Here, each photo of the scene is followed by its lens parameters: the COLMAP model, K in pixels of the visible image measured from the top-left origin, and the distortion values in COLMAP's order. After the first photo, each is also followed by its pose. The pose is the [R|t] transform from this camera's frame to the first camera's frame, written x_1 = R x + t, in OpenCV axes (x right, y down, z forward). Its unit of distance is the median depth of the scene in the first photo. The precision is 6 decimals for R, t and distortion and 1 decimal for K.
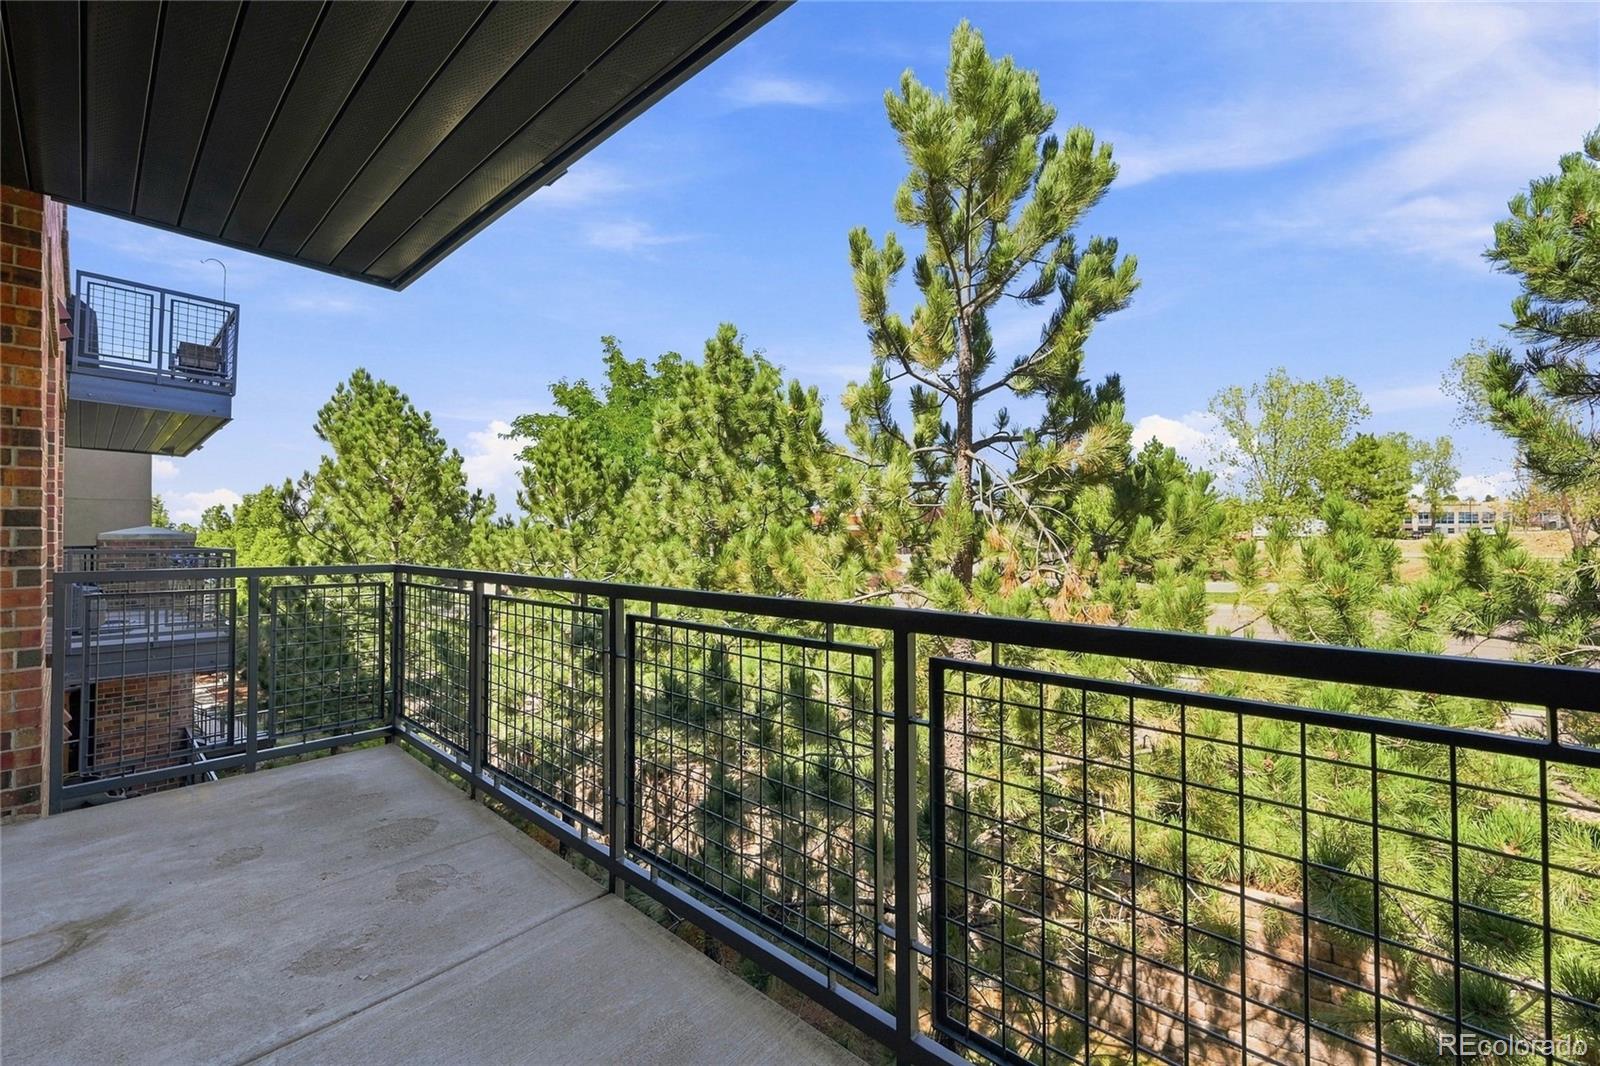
lens RADIAL K [[653.0, 0, 795.2], [0, 653.0, 510.8], [0, 0, 1]] dist [0.001057, 0.000308]
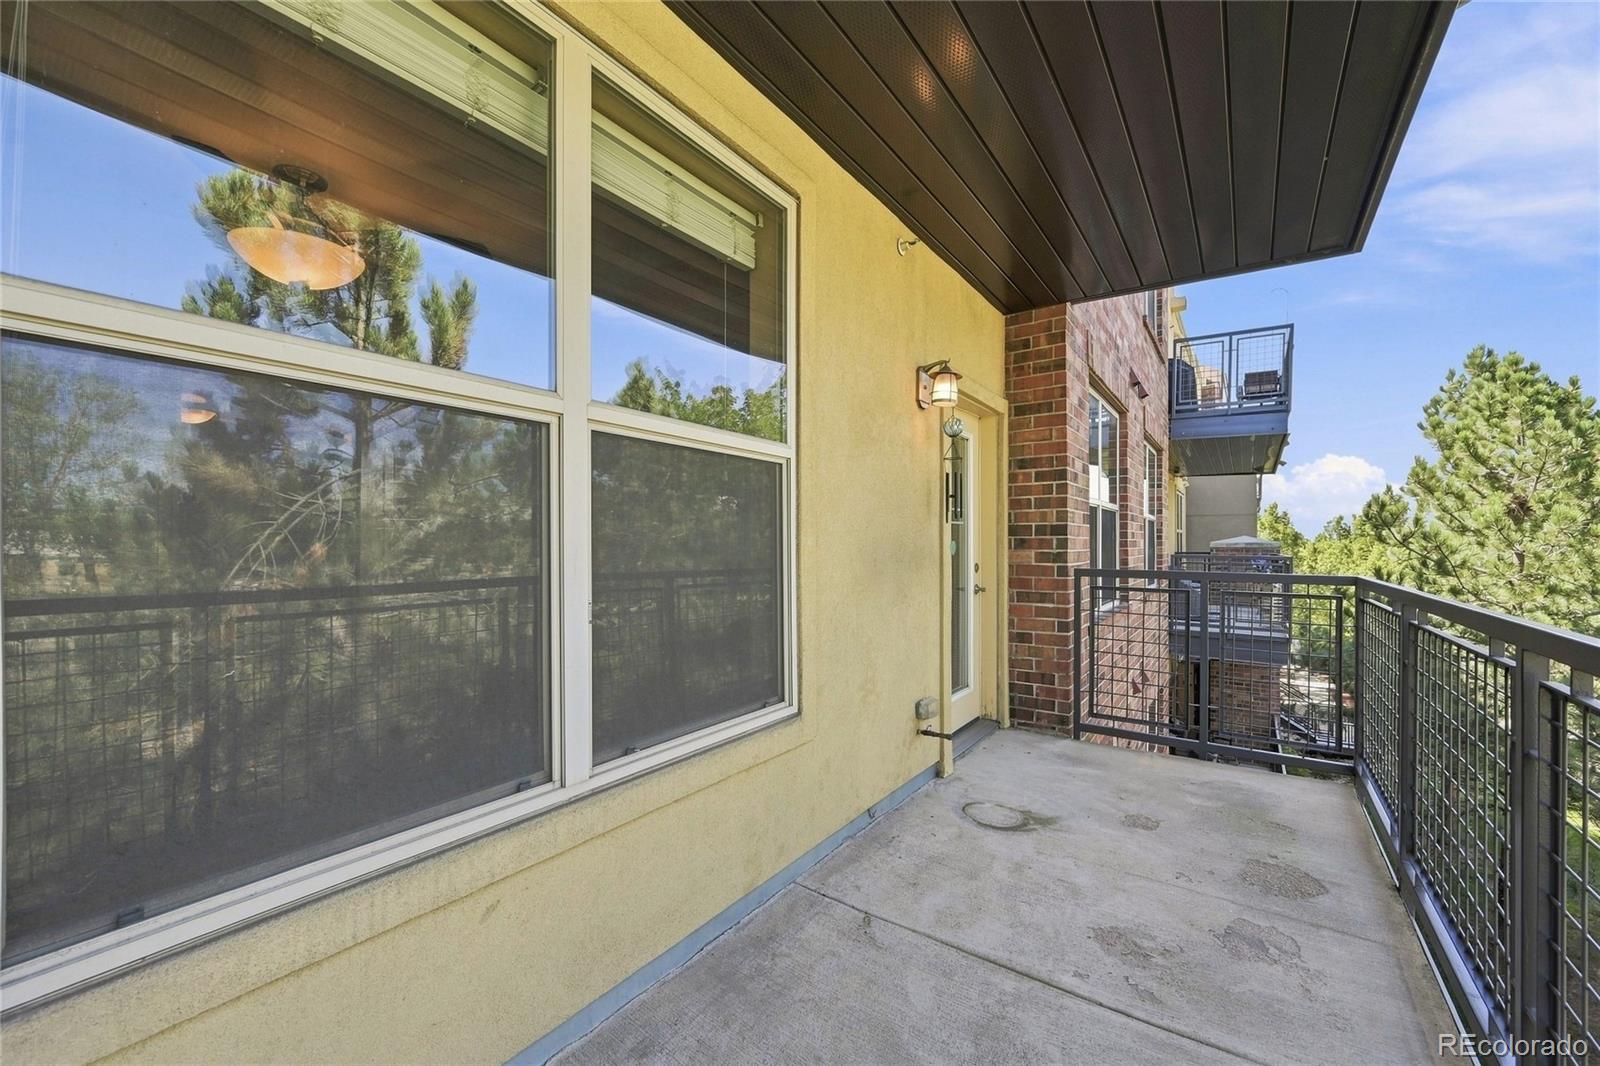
lens RADIAL K [[635.4, 0, 804.8], [0, 635.4, 535.9], [0, 0, 1]] dist [0.000525, 0.000174]
pose [[0.139400, -0.010161, -0.990184, 0.045035], [0.033723, 0.999416, -0.005508, 0.003967], [0.989662, -0.032624, 0.139661, 0.074249]]
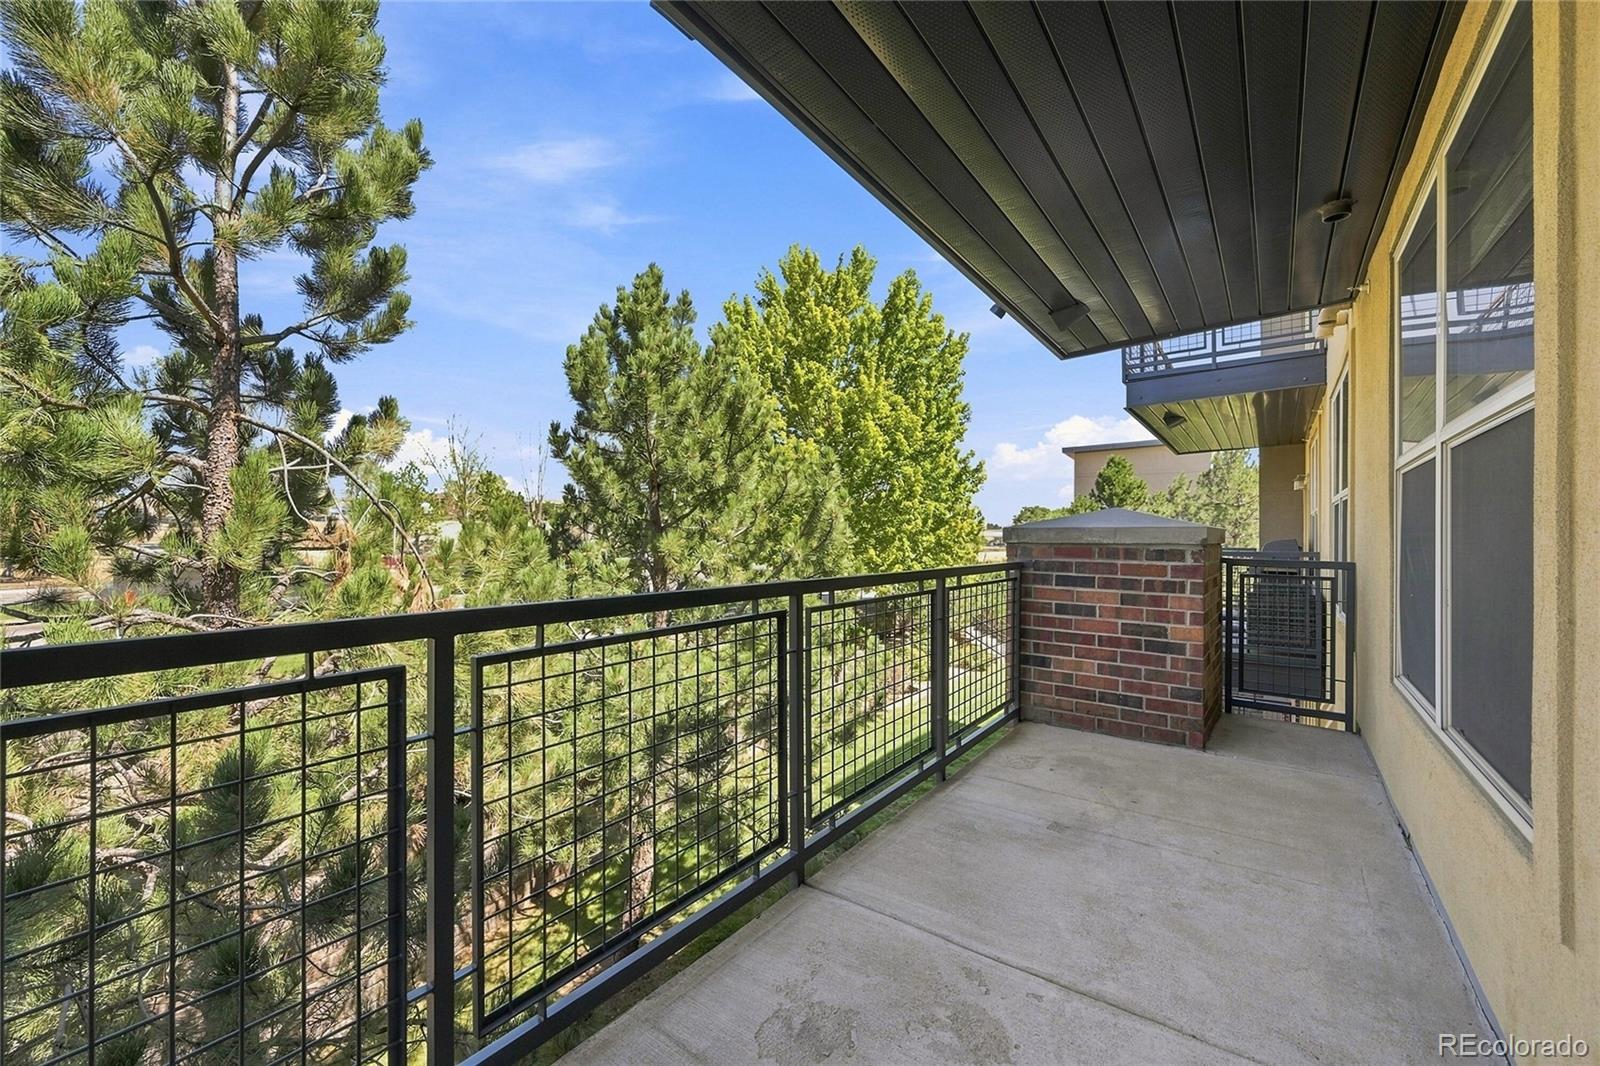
lens RADIAL K [[635.4, 0, 804.8], [0, 635.4, 535.9], [0, 0, 1]] dist [0.000525, 0.000174]
pose [[-0.104679, -0.012358, 0.994429, -0.296116], [-0.057383, 0.998332, 0.006366, 0.009275], [-0.992849, -0.056397, -0.105214, 0.265076]]
